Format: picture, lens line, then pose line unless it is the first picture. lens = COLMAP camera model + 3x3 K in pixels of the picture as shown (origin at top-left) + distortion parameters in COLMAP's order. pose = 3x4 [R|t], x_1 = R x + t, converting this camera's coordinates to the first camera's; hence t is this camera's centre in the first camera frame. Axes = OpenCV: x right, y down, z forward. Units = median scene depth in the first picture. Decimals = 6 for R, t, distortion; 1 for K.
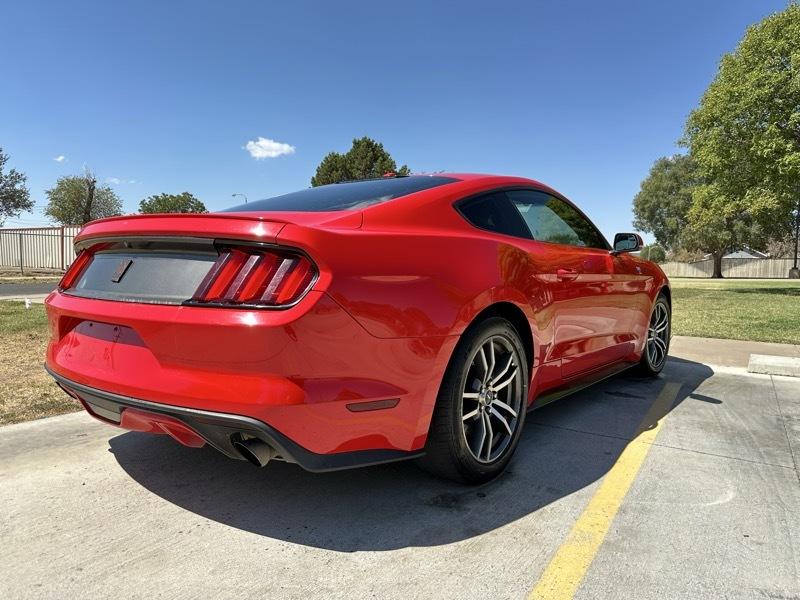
lens RADIAL K [[561.8, 0, 396.9], [0, 561.8, 303.2], [0, 0, 1]] dist [0.030211, -0.041249]
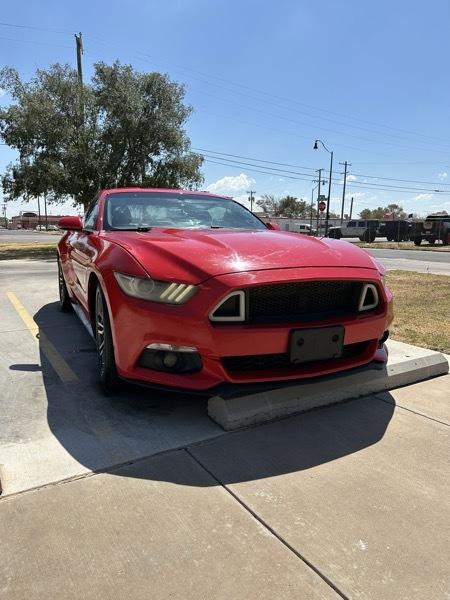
lens RADIAL K [[421.4, 0, 221.0], [0, 421.4, 301.9], [0, 0, 1]] dist [0.030211, -0.041249]
pose [[-0.458591, 0.126106, -0.879654, 1.687587], [-0.086326, 0.978876, 0.185335, -0.209414], [0.884445, 0.160930, -0.438017, 2.616238]]
